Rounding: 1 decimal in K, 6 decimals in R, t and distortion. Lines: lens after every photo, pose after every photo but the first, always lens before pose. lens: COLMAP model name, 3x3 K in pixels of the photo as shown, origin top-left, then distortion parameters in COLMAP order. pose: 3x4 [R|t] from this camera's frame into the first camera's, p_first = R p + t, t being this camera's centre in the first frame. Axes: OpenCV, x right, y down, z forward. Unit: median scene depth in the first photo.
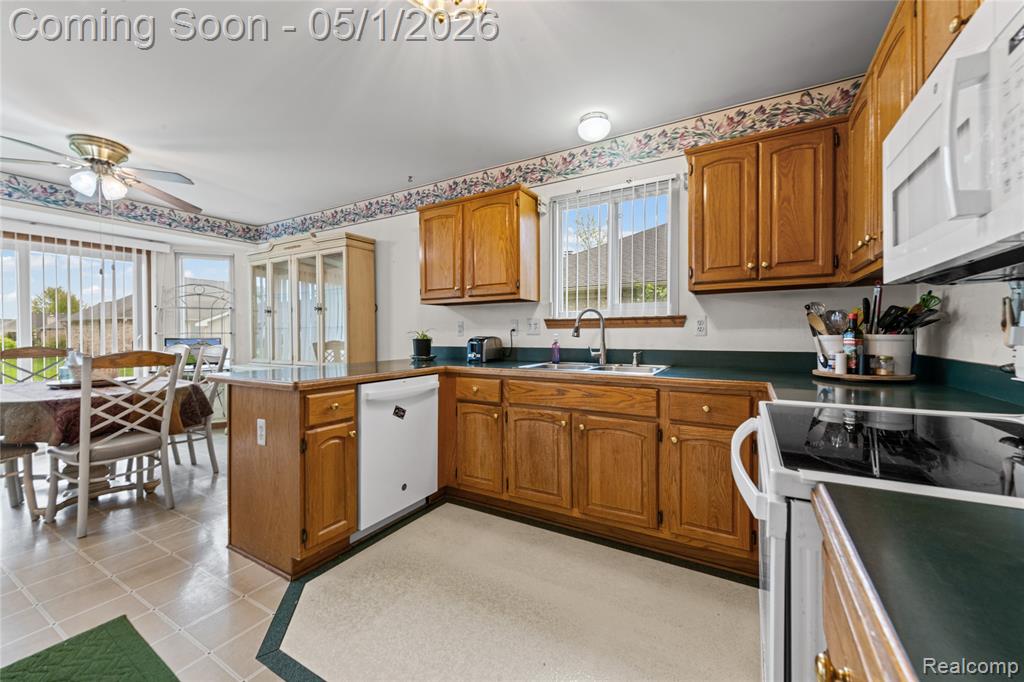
lens RADIAL K [[403.0, 0, 510.7], [0, 403.0, 336.0], [0, 0, 1]] dist [0.014749, -0.002209]
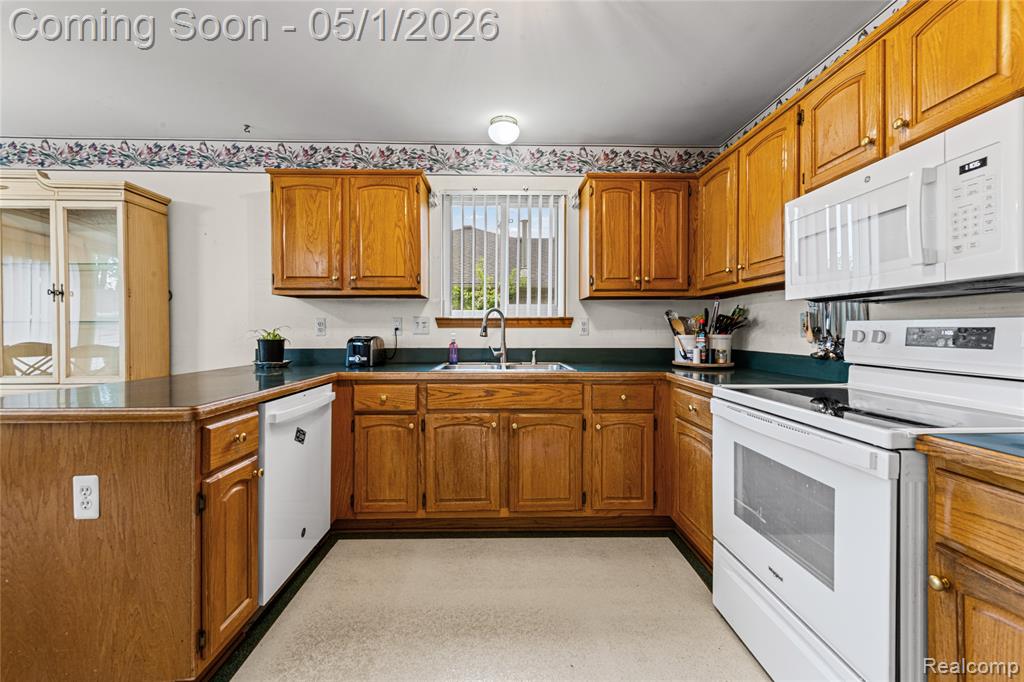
lens RADIAL K [[403.0, 0, 508.6], [0, 403.0, 334.7], [0, 0, 1]] dist [0.014749, -0.002209]
pose [[0.851456, 0.001262, 0.524425, -0.316440], [0.000134, 0.999997, -0.002623, 0.000265], [-0.524426, 0.002303, 0.851453, 0.129692]]
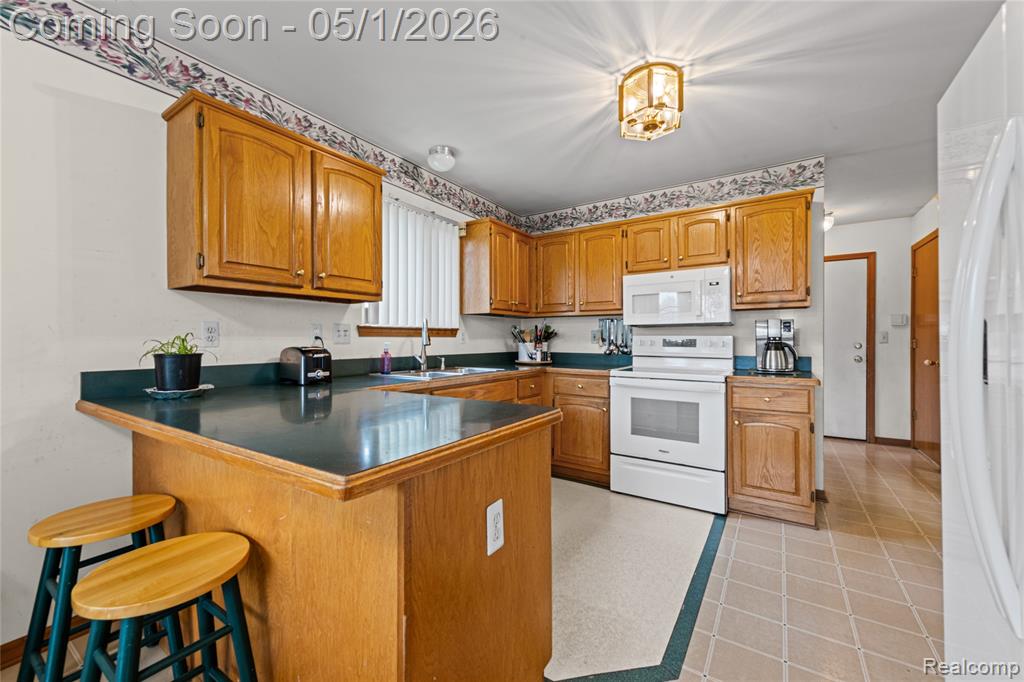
lens RADIAL K [[403.0, 0, 505.2], [0, 403.0, 339.1], [0, 0, 1]] dist [0.014749, -0.002209]
pose [[0.067759, 0.005735, 0.997685, -0.908723], [0.006776, 0.999958, -0.006209, -0.006324], [-0.997679, 0.007181, 0.067717, 0.751138]]
